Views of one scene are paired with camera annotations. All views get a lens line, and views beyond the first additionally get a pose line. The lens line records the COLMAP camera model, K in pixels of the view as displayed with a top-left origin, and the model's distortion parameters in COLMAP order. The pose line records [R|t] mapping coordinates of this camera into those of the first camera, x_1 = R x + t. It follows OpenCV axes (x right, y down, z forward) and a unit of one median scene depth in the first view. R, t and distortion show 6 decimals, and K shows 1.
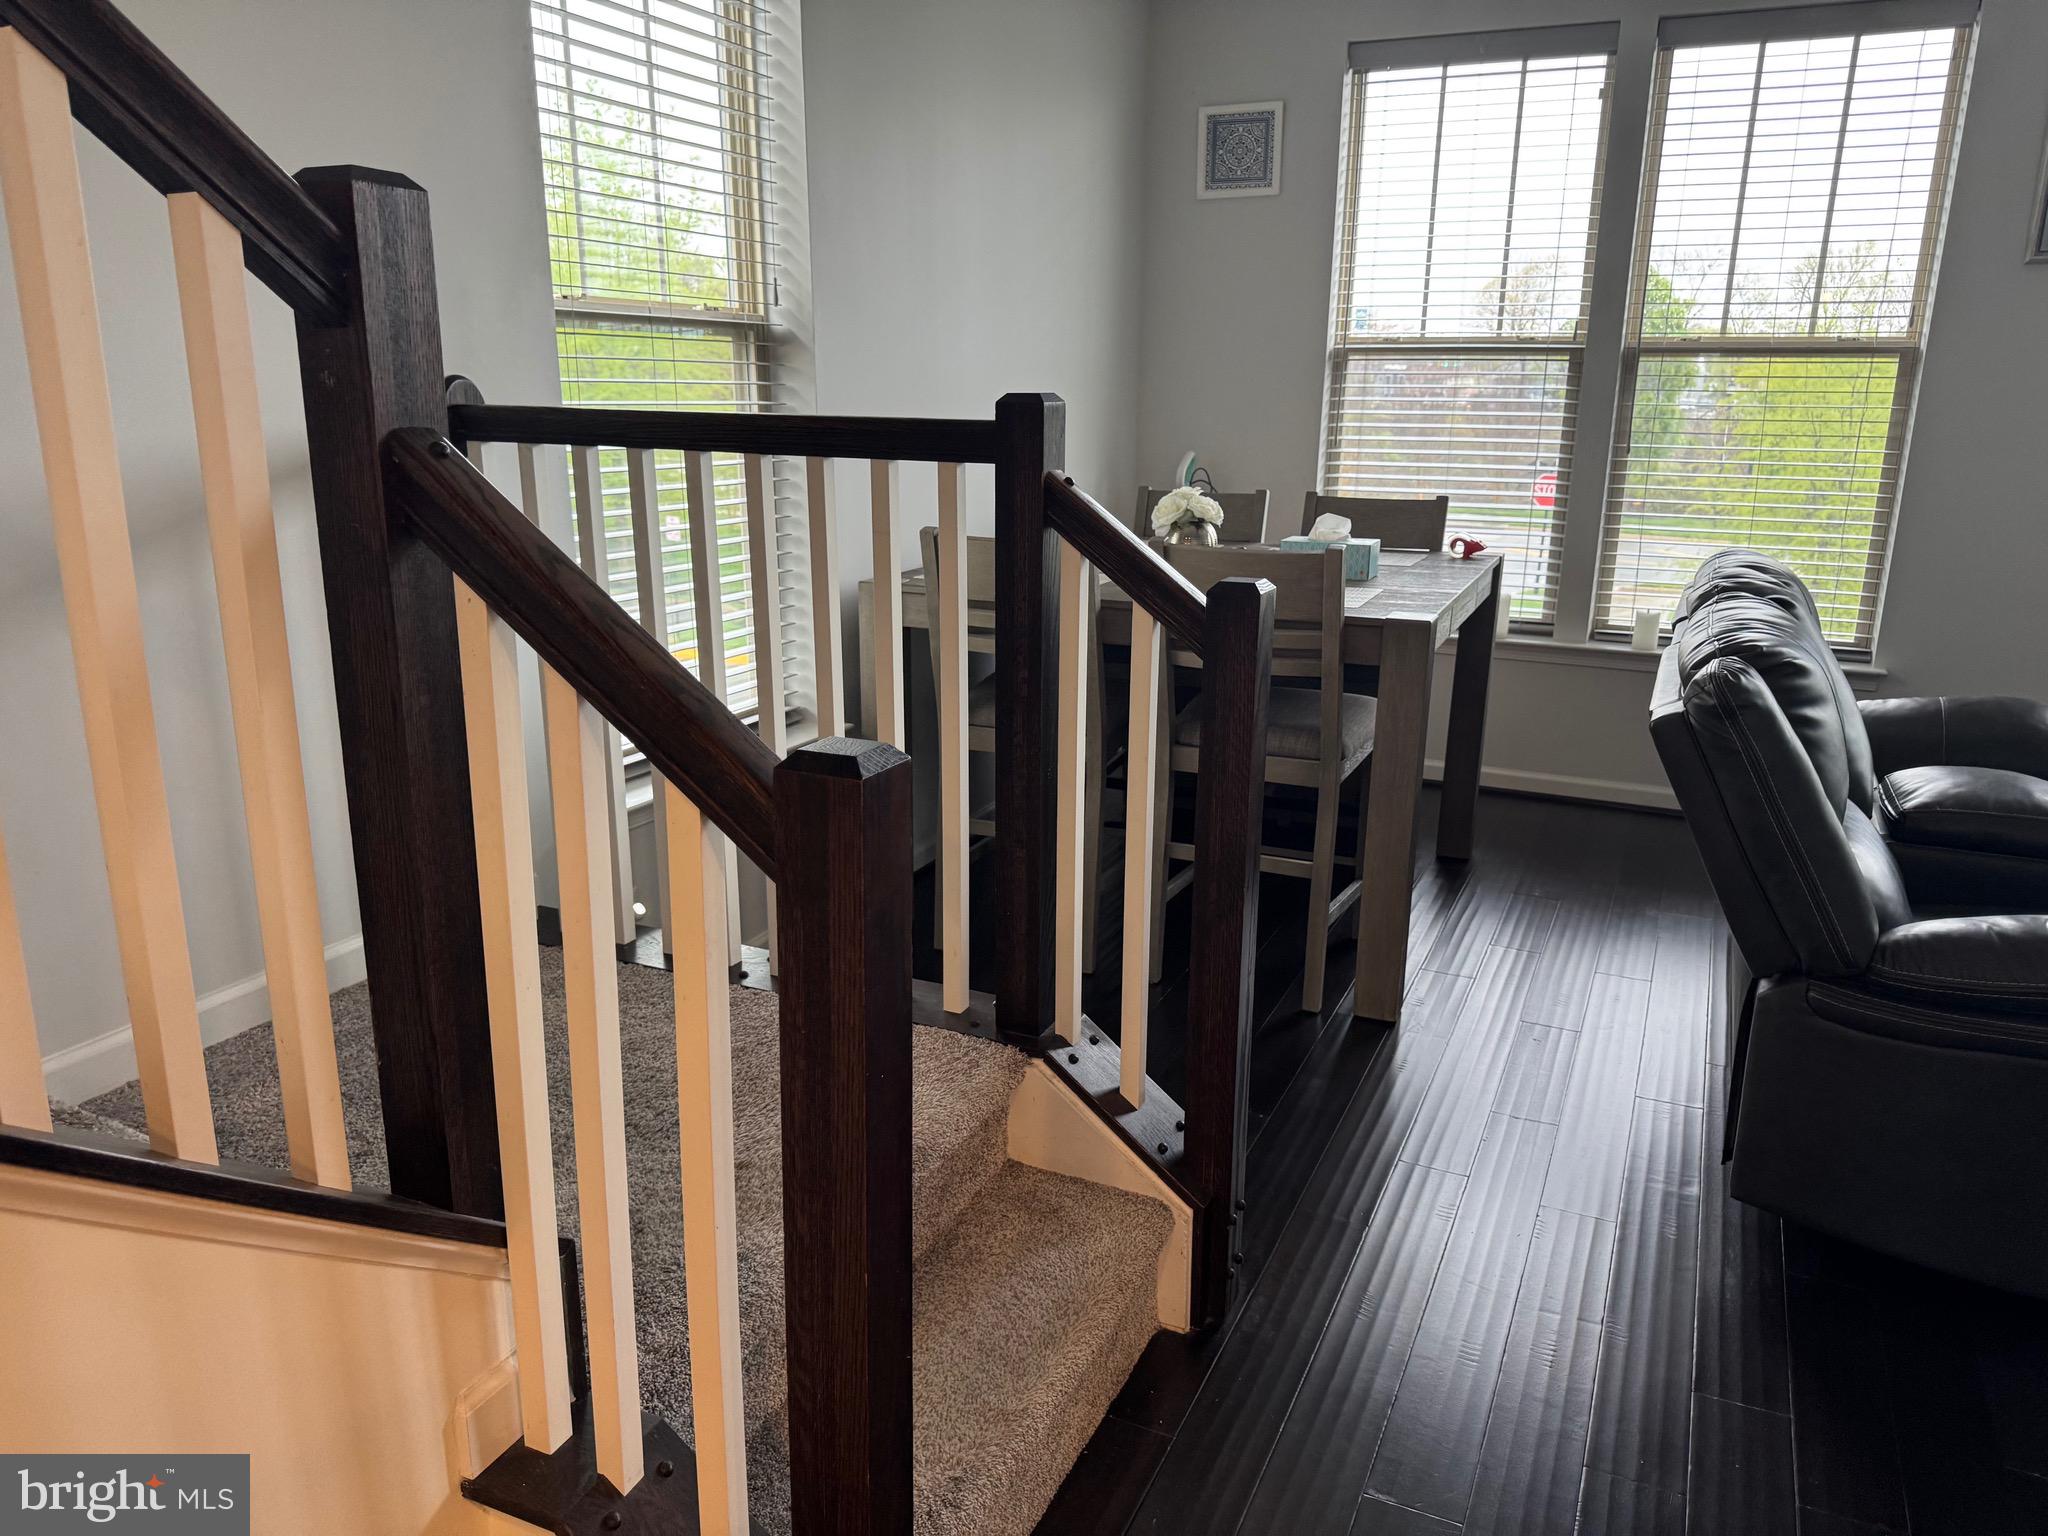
lens RADIAL K [[1430.8, 0, 1024.6], [0, 1430.8, 791.9], [0, 0, 1]] dist [0.045029, -0.053218]
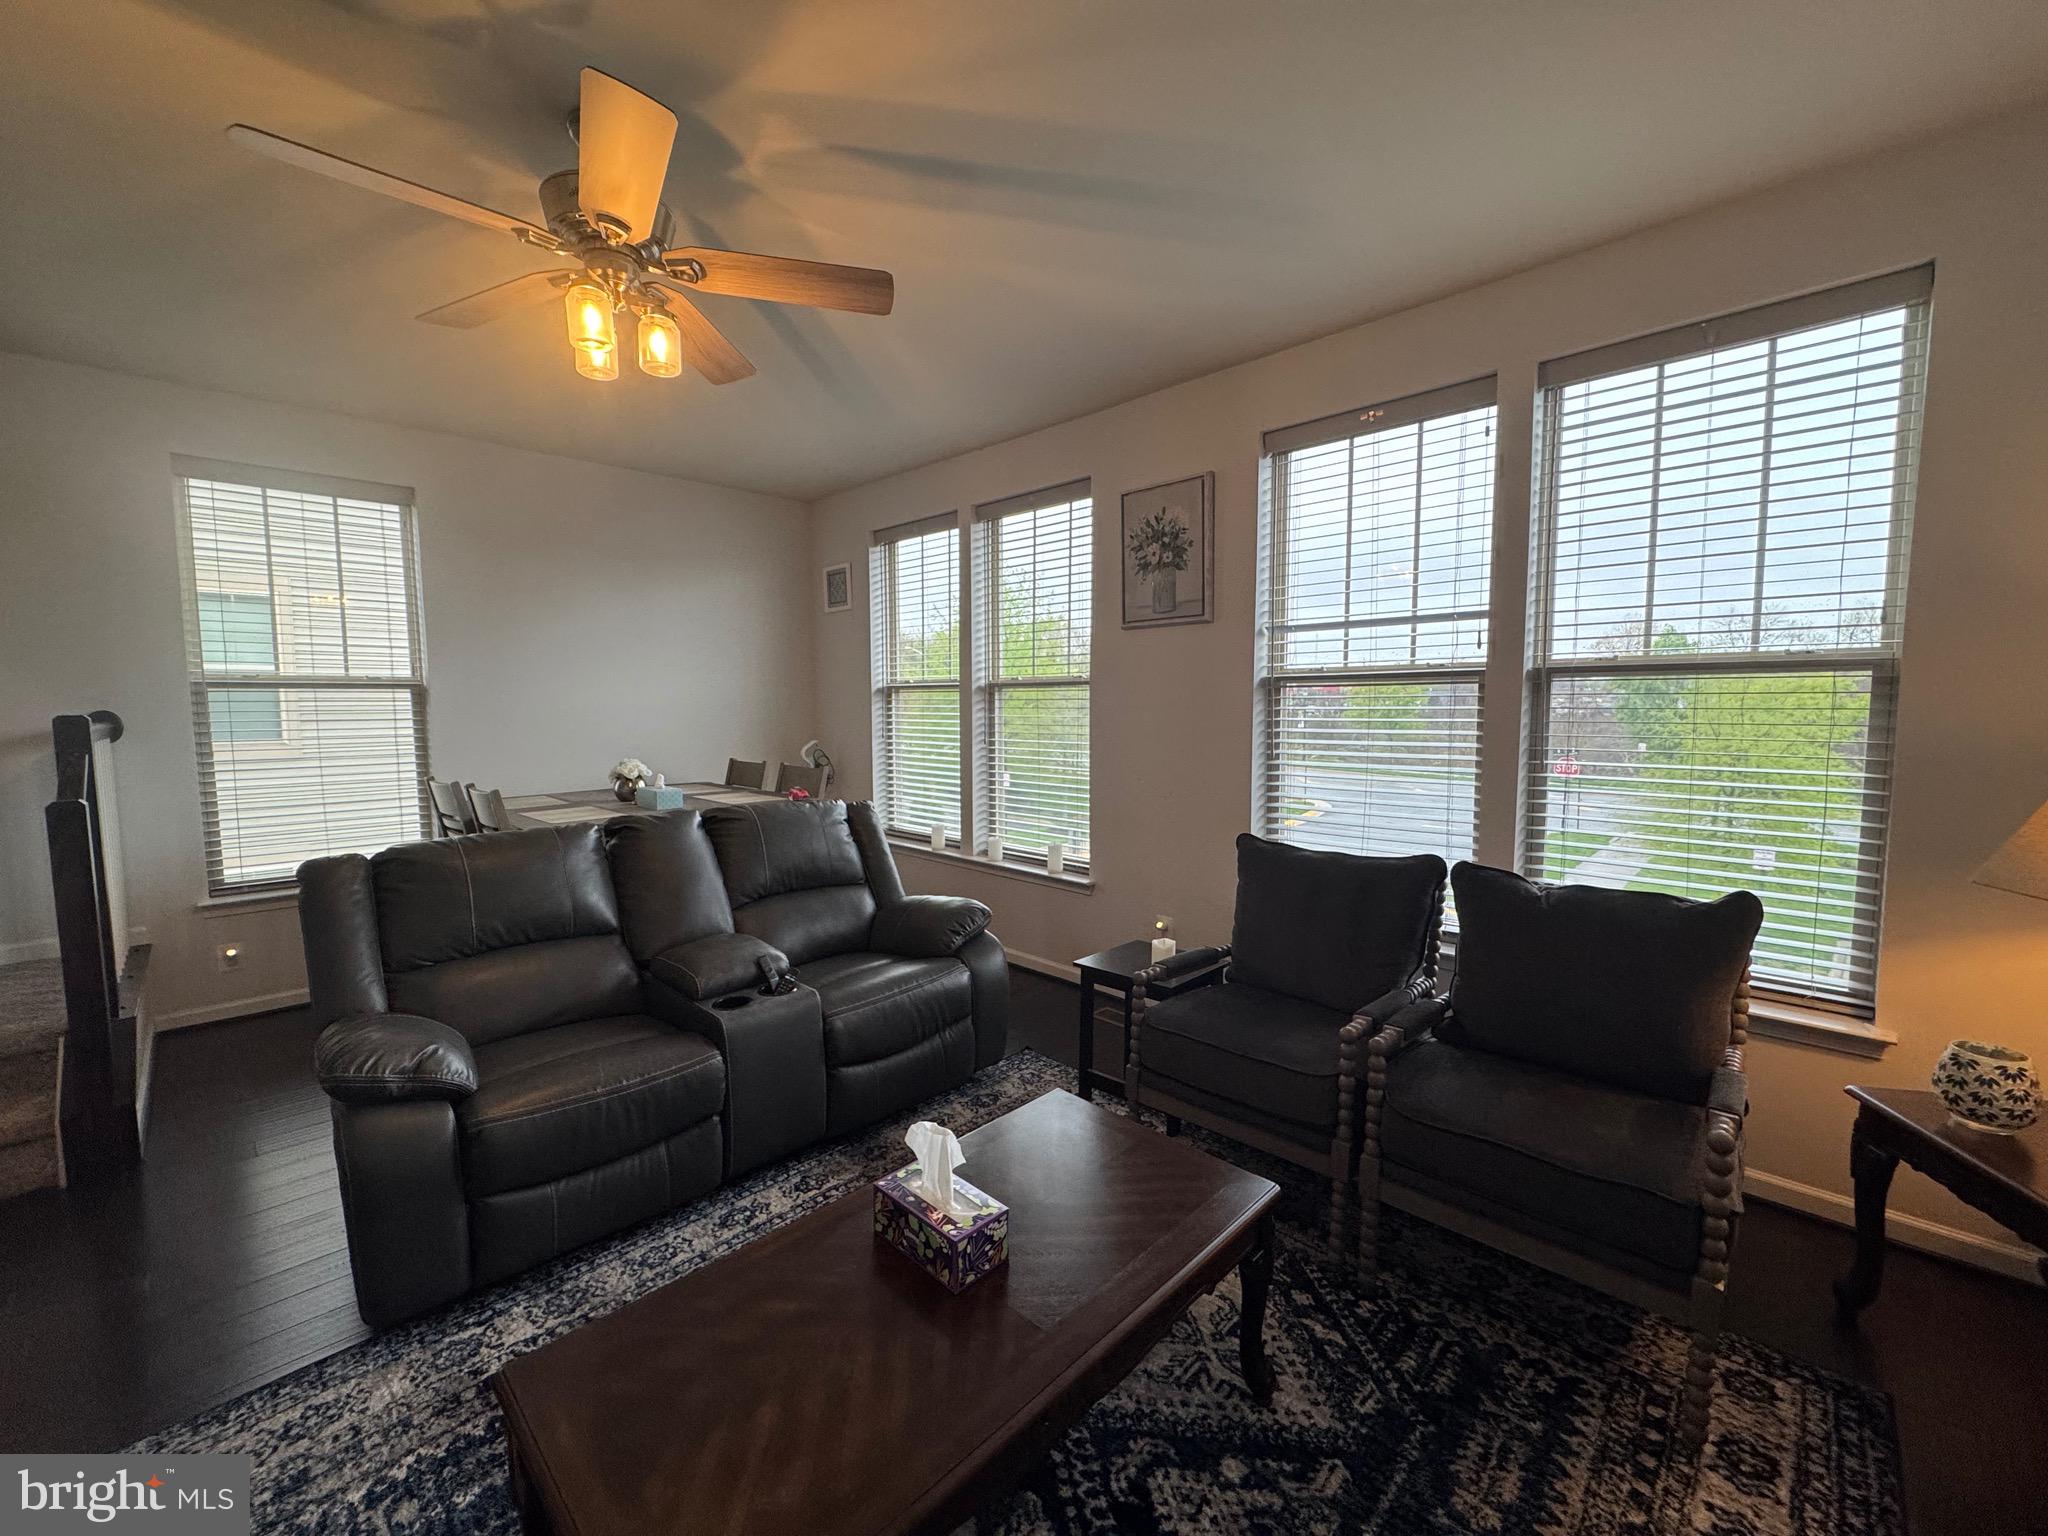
lens RADIAL K [[813.6, 0, 1016.3], [0, 813.6, 769.5], [0, 0, 1]] dist [-0.002950, 0.000359]
pose [[0.940605, 0.013409, -0.339238, 0.953259], [-0.079554, 0.980105, -0.181837, -0.045207], [0.330051, 0.198024, 0.922959, 0.177503]]
